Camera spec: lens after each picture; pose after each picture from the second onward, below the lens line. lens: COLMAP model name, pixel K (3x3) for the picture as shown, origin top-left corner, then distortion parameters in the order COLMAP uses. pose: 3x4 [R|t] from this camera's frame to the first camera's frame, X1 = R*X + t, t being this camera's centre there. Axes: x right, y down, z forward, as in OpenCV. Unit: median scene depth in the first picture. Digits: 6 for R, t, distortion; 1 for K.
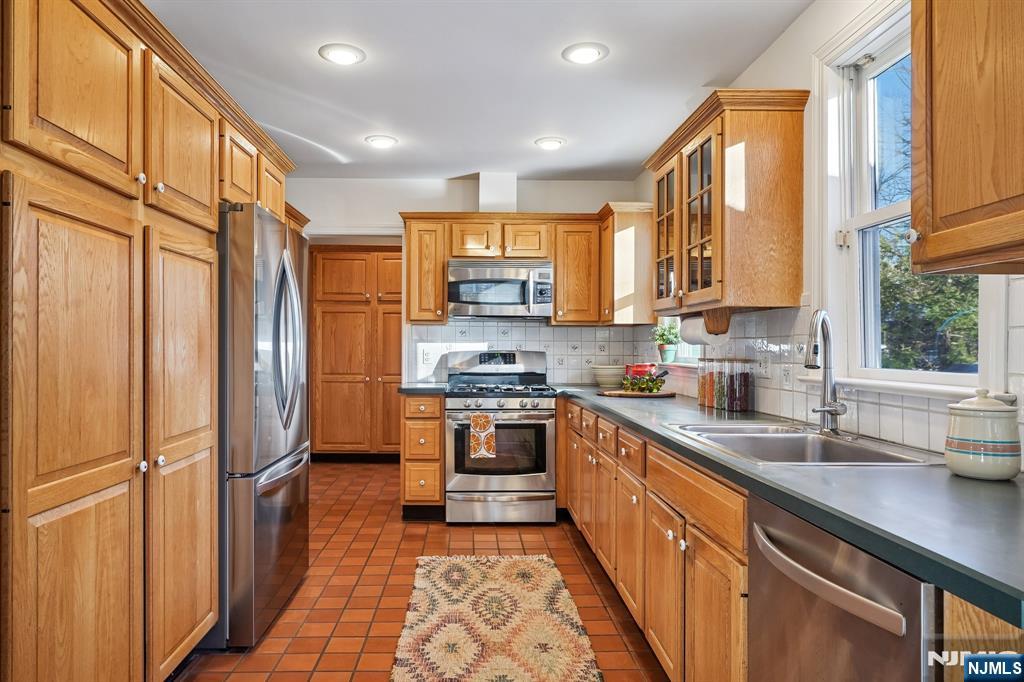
lens RADIAL K [[650.8, 0, 480.8], [0, 650.8, 350.3], [0, 0, 1]] dist [-0.010252, 0.003740]
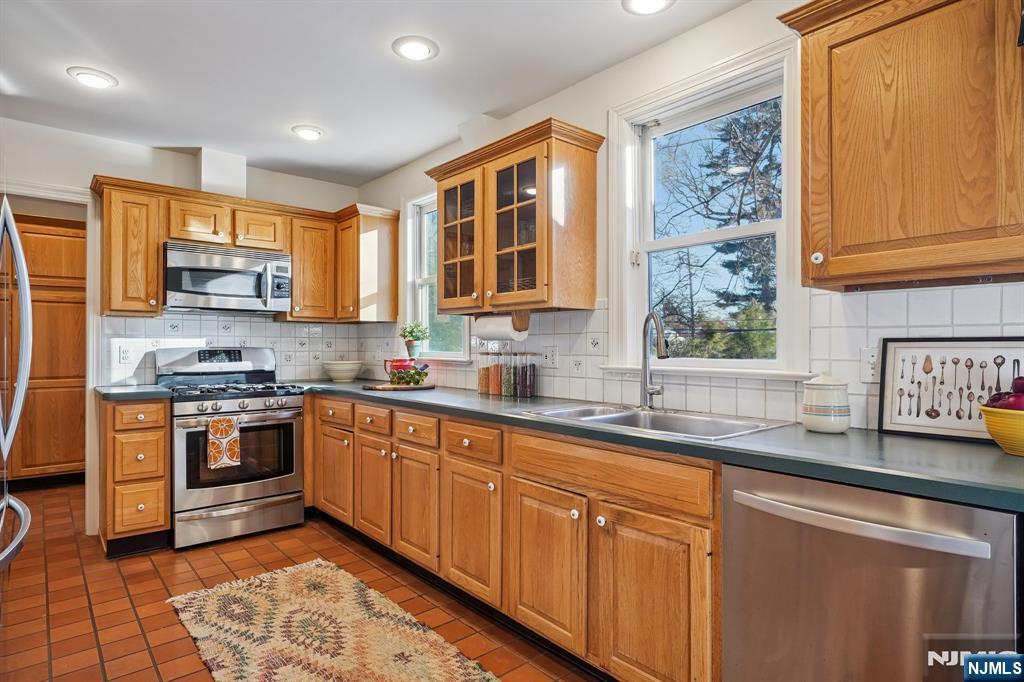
lens RADIAL K [[553.2, 0, 507.7], [0, 553.2, 346.5], [0, 0, 1]] dist [-0.006971, -0.000819]
pose [[0.771710, -0.003628, 0.635965, -0.201751], [0.004608, 0.999989, 0.000113, 0.001810], [-0.635958, 0.002843, 0.771718, 0.188648]]
